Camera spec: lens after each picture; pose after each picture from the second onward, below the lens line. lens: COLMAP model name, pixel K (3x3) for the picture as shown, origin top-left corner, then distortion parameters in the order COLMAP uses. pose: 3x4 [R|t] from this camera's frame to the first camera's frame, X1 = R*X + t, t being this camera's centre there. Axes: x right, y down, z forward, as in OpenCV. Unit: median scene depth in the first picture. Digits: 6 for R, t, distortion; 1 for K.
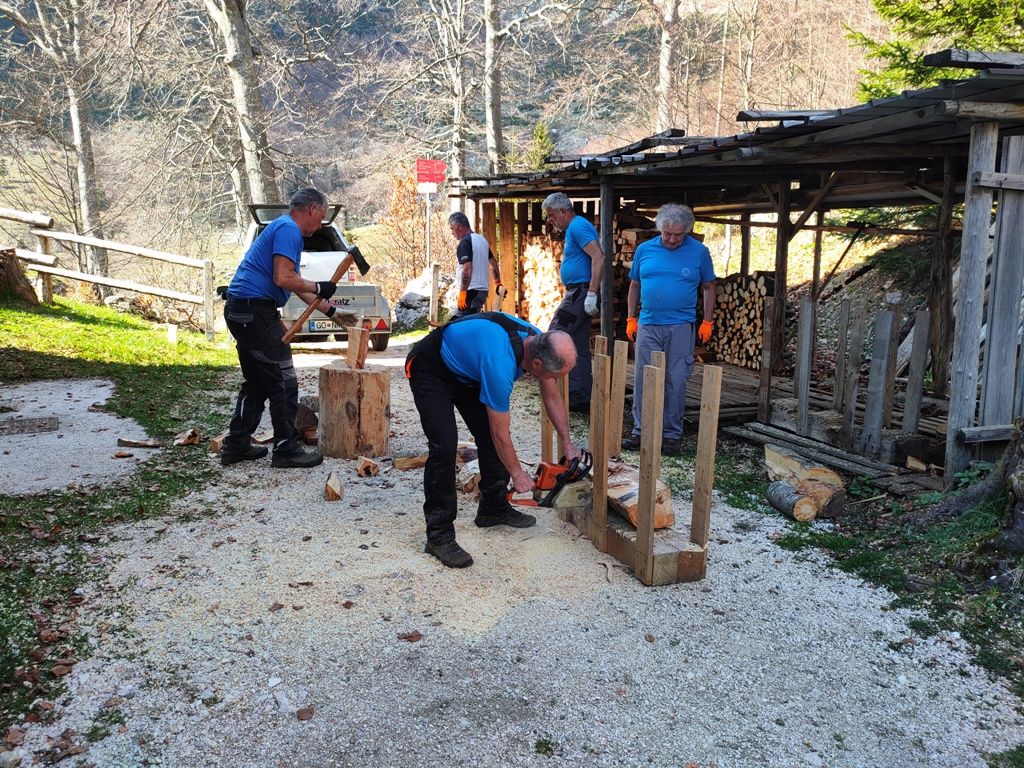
lens RADIAL K [[760.9, 0, 512.0], [0, 760.9, 384.0], [0, 0, 1]] dist [0.066978, -0.047393]
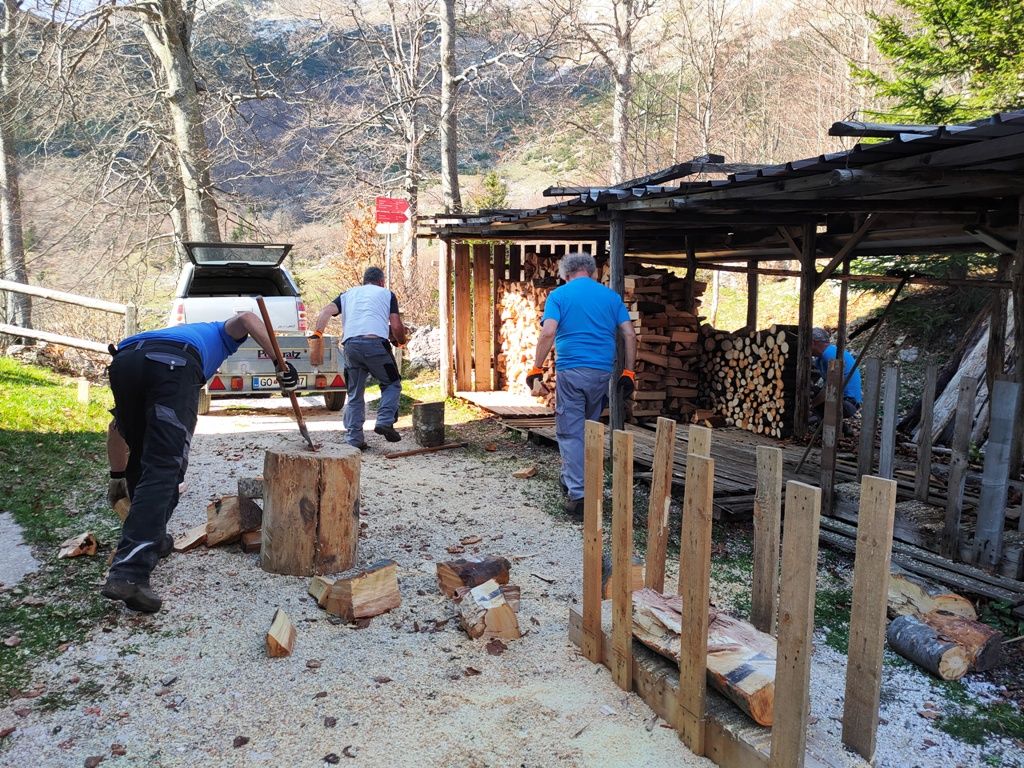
lens RADIAL K [[760.9, 0, 512.0], [0, 760.9, 384.0], [0, 0, 1]] dist [0.066978, -0.047393]
pose [[0.997566, 0.004295, 0.069599, -0.037739], [-0.000114, 0.998200, -0.059967, -0.024881], [-0.069731, 0.059813, 0.995771, 0.138479]]
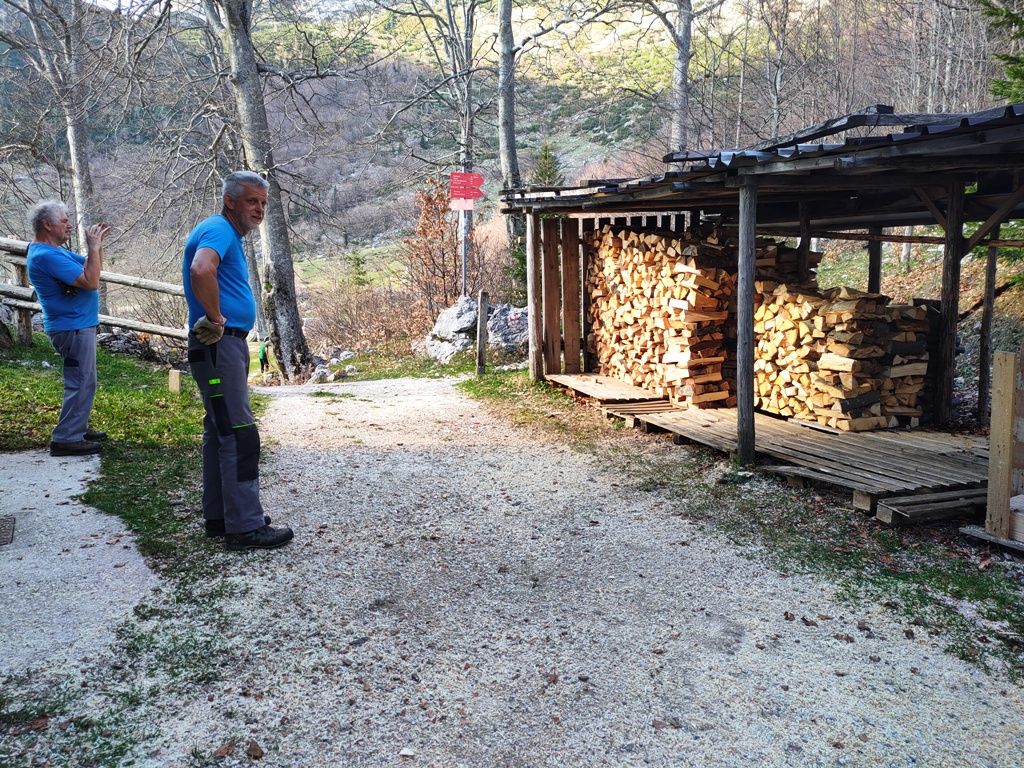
lens RADIAL K [[752.5, 0, 511.4], [0, 752.5, 388.4], [0, 0, 1]] dist [0.067574, -0.055302]
pose [[0.999937, -0.010955, 0.002515, -0.086675], [0.011004, 0.999736, -0.020152, -0.038973], [-0.002294, 0.020178, 0.999794, 0.194580]]
